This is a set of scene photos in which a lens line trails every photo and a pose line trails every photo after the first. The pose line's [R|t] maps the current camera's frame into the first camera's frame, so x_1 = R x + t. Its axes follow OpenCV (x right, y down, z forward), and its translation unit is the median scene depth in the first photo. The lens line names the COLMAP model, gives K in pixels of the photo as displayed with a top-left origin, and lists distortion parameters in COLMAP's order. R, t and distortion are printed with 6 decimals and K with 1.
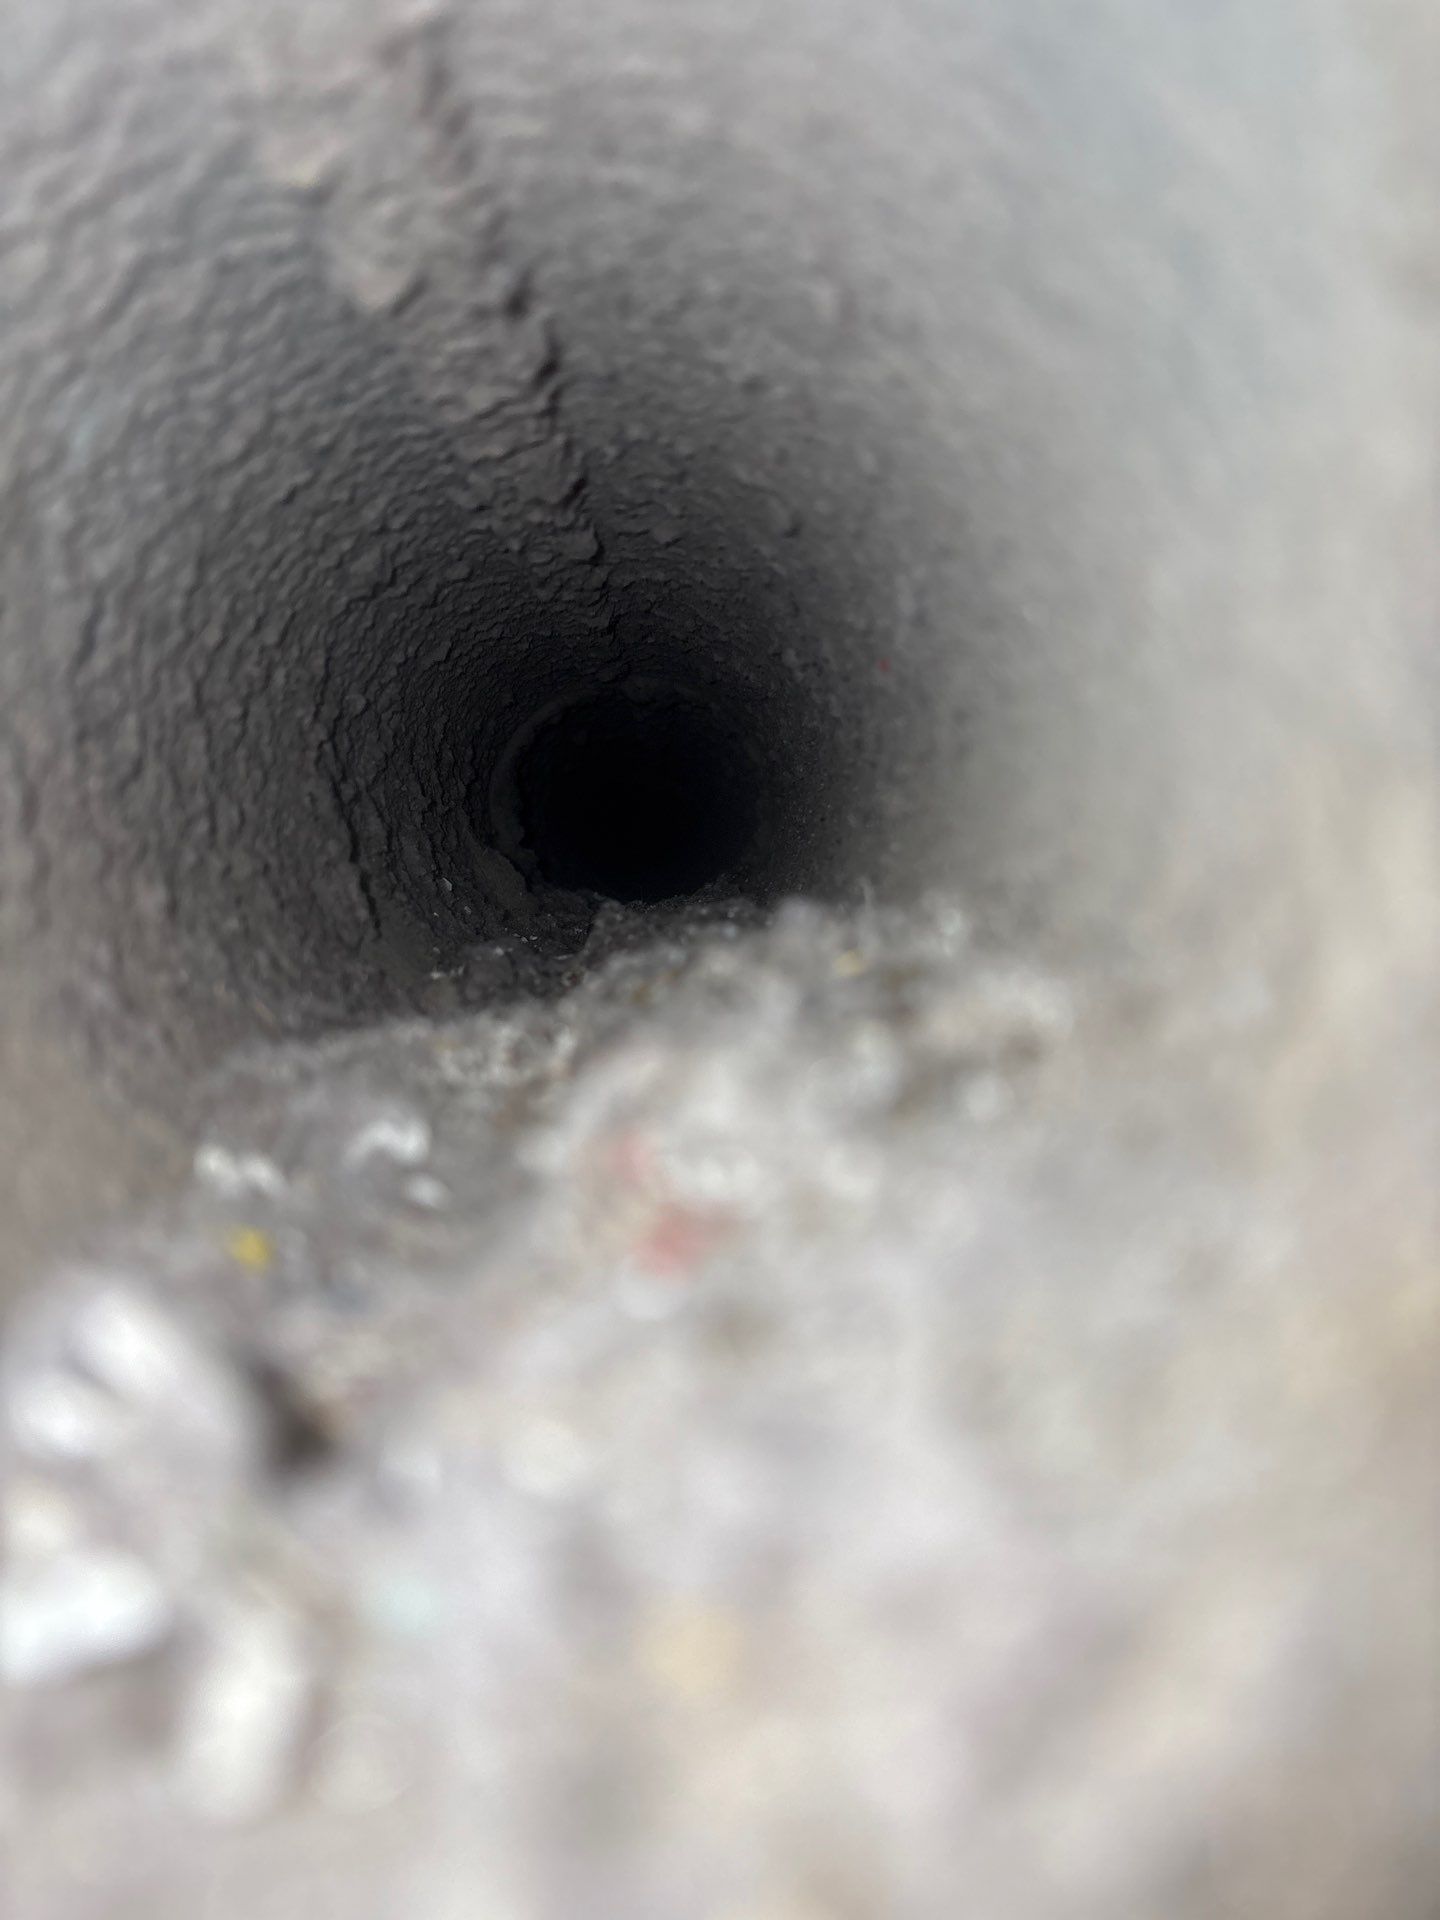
lens RADIAL K [[1465.3, 0, 719.6], [0, 1465.3, 963.7], [0, 0, 1]] dist [0.009205, -0.006022]
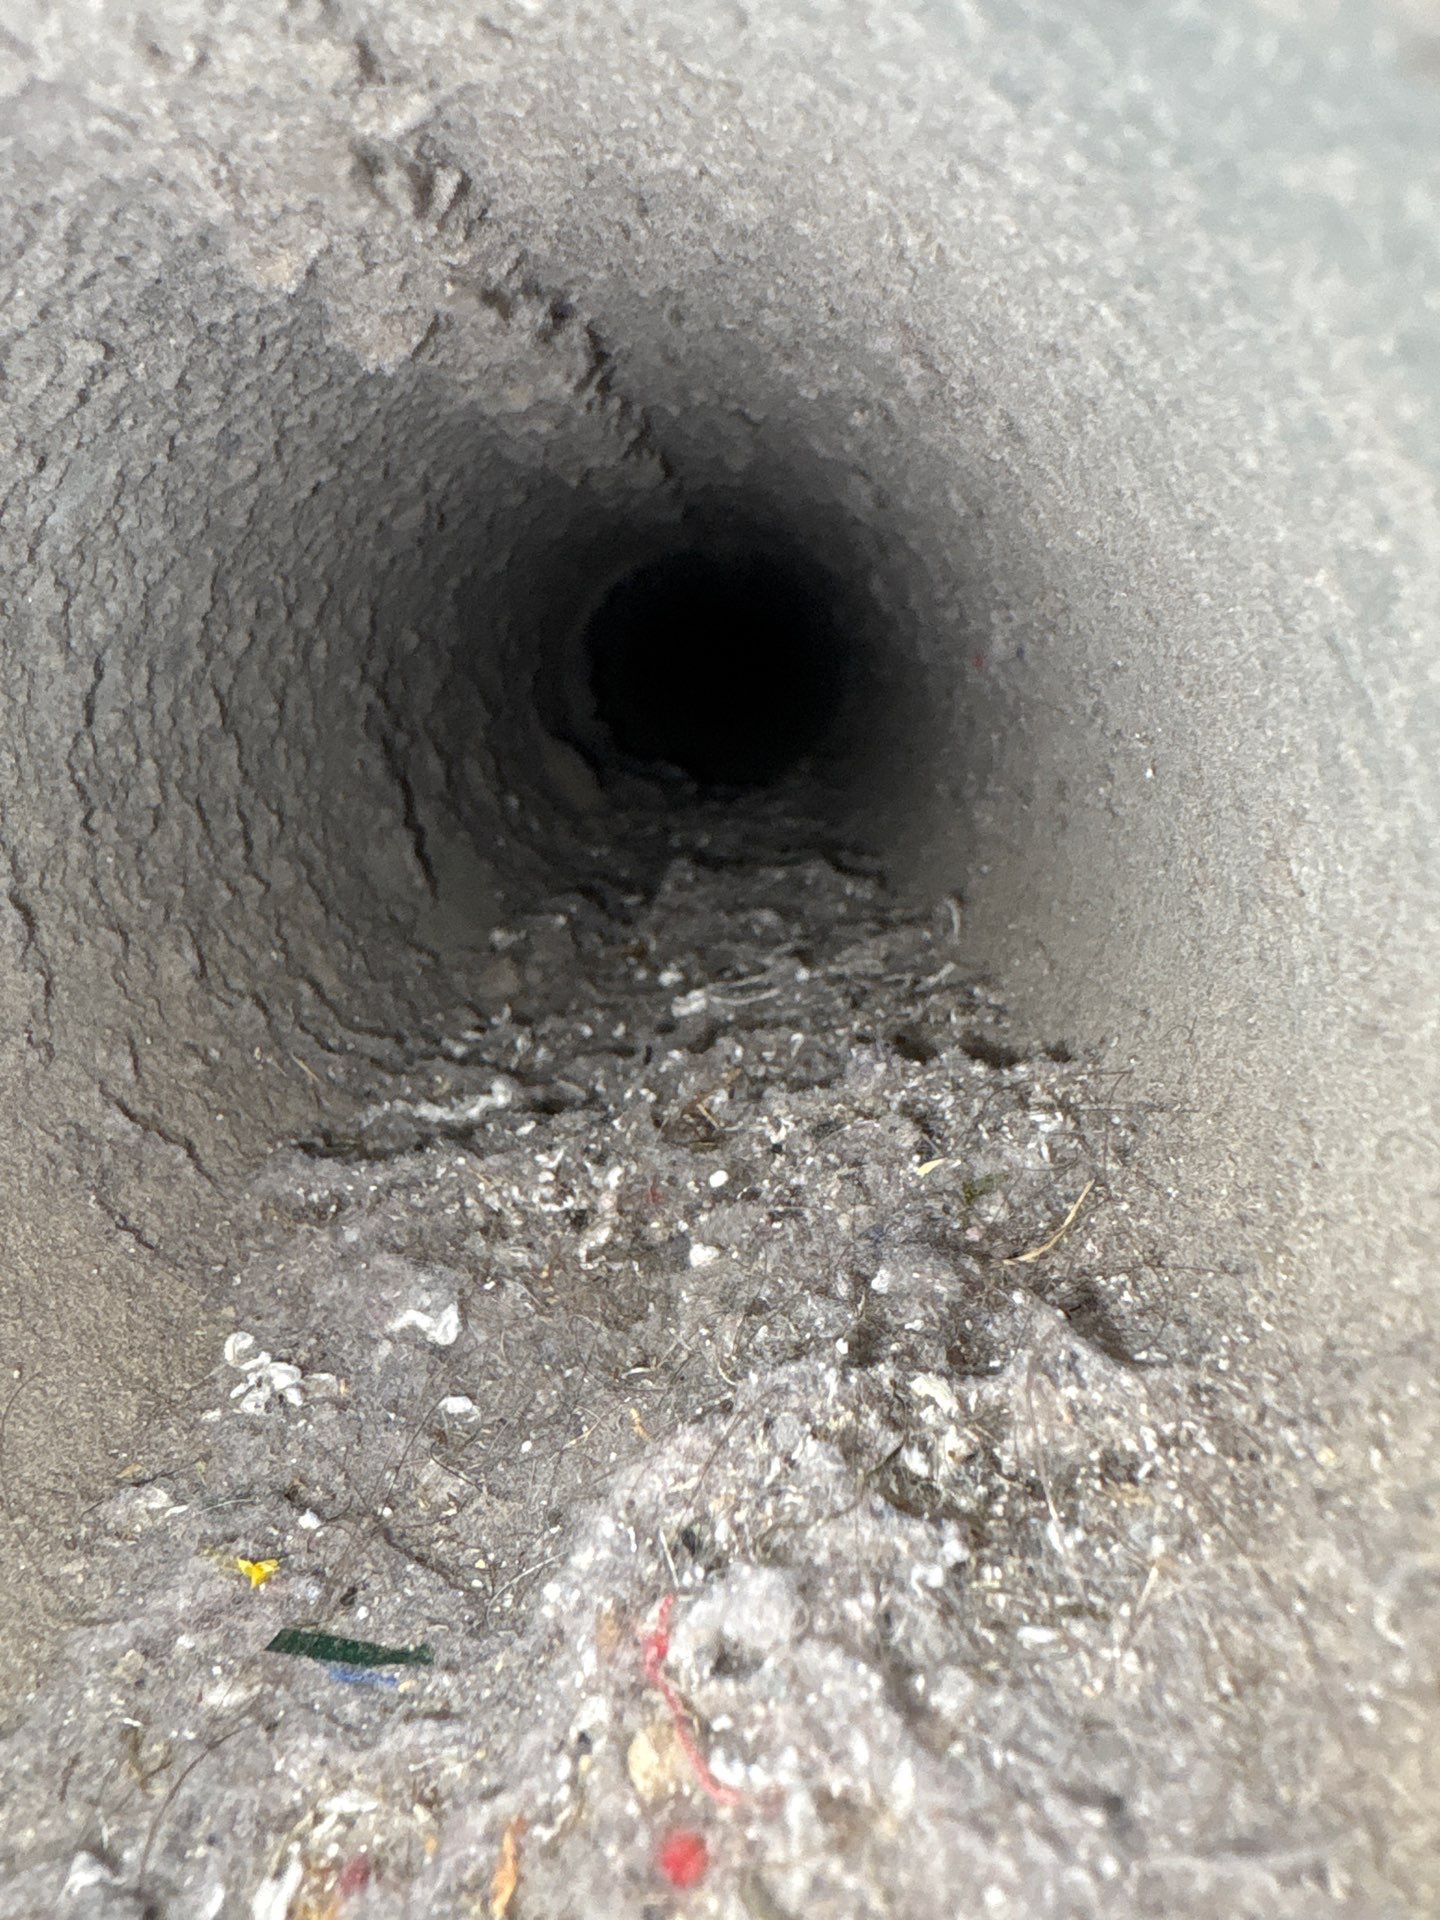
lens RADIAL K [[1465.3, 0, 720.5], [0, 1465.3, 957.2], [0, 0, 1]] dist [0.009205, -0.006022]
pose [[0.998358, 0.010275, -0.056345, 0.006528], [-0.002467, 0.990577, 0.136933, -0.123300], [0.057221, -0.136570, 0.988976, 0.066879]]
